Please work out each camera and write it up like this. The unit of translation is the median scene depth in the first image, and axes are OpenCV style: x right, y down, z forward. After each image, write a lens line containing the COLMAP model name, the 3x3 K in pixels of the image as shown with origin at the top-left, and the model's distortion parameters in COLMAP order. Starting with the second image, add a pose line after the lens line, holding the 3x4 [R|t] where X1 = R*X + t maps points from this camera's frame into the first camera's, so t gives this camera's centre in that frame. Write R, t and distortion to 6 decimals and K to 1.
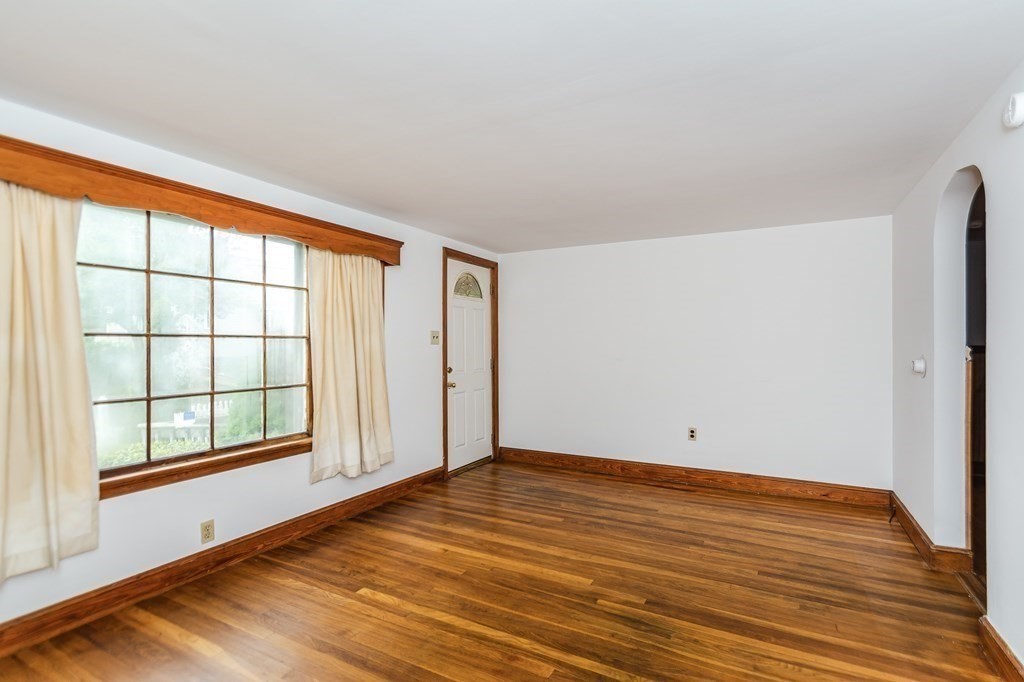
lens RADIAL K [[491.9, 0, 513.2], [0, 491.9, 345.9], [0, 0, 1]] dist [0.002317, 0.001210]
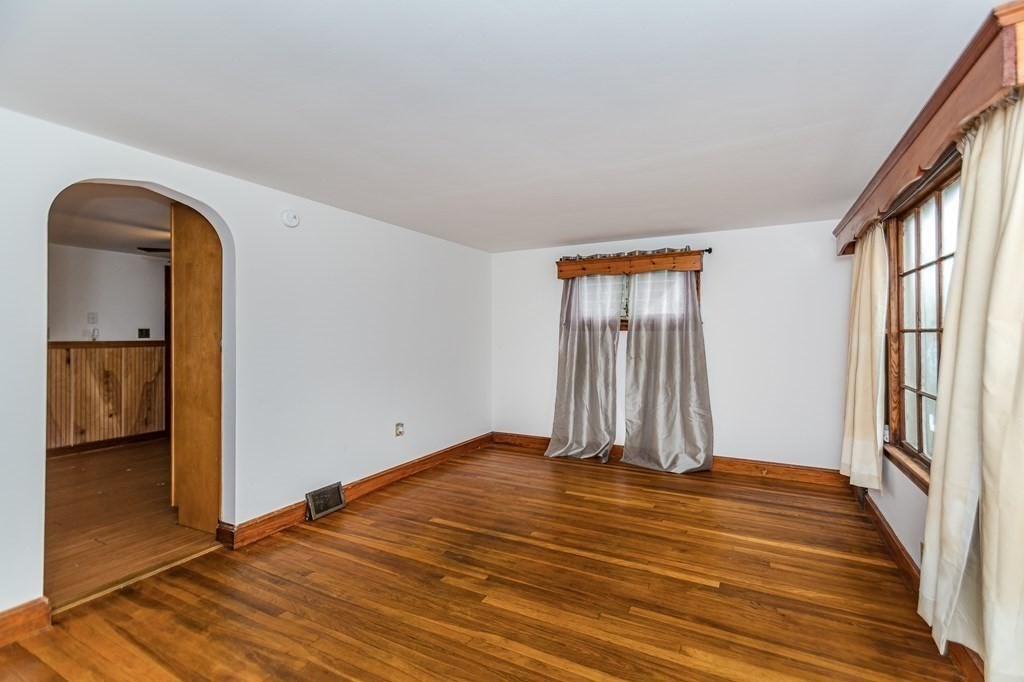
lens RADIAL K [[453.8, 0, 526.1], [0, 453.8, 329.2], [0, 0, 1]] dist [0.000231, 0.000147]
pose [[-0.999417, 0.003820, -0.033925, 0.084614], [0.004102, 0.999958, -0.008244, -0.013755], [0.033892, -0.008378, -0.999390, 1.450069]]
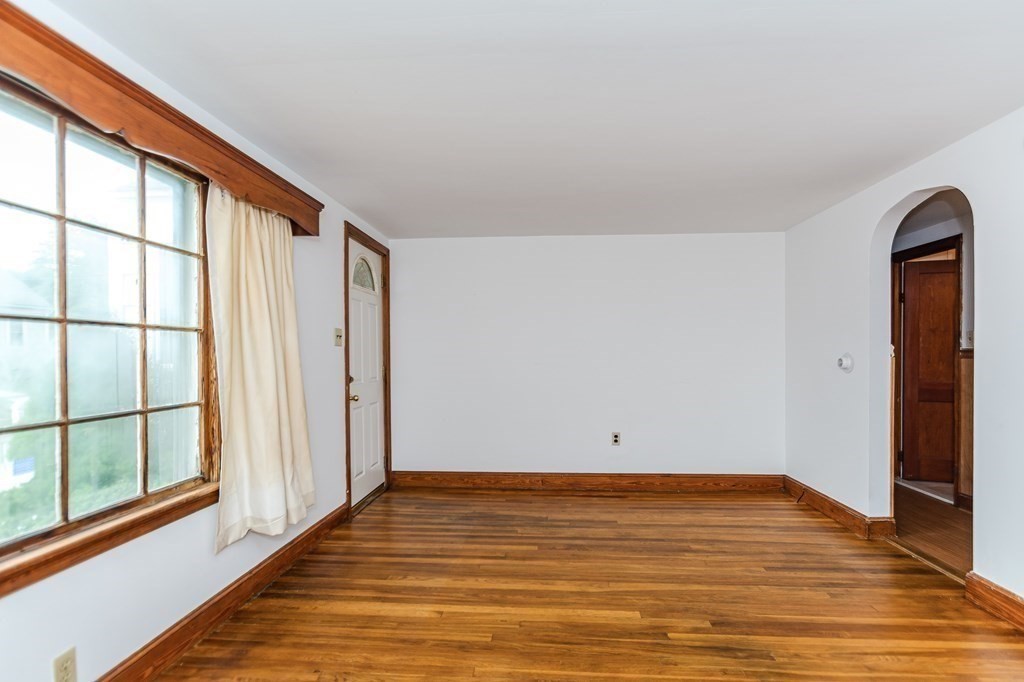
lens RADIAL K [[507.9, 0, 513.5], [0, 507.9, 359.2], [0, 0, 1]] dist [-0.003830, 0.000421]
pose [[0.910050, -0.006731, 0.414444, -0.319958], [0.004933, 0.999973, 0.005408, 0.019169], [-0.414470, -0.002877, 0.910059, 0.219458]]
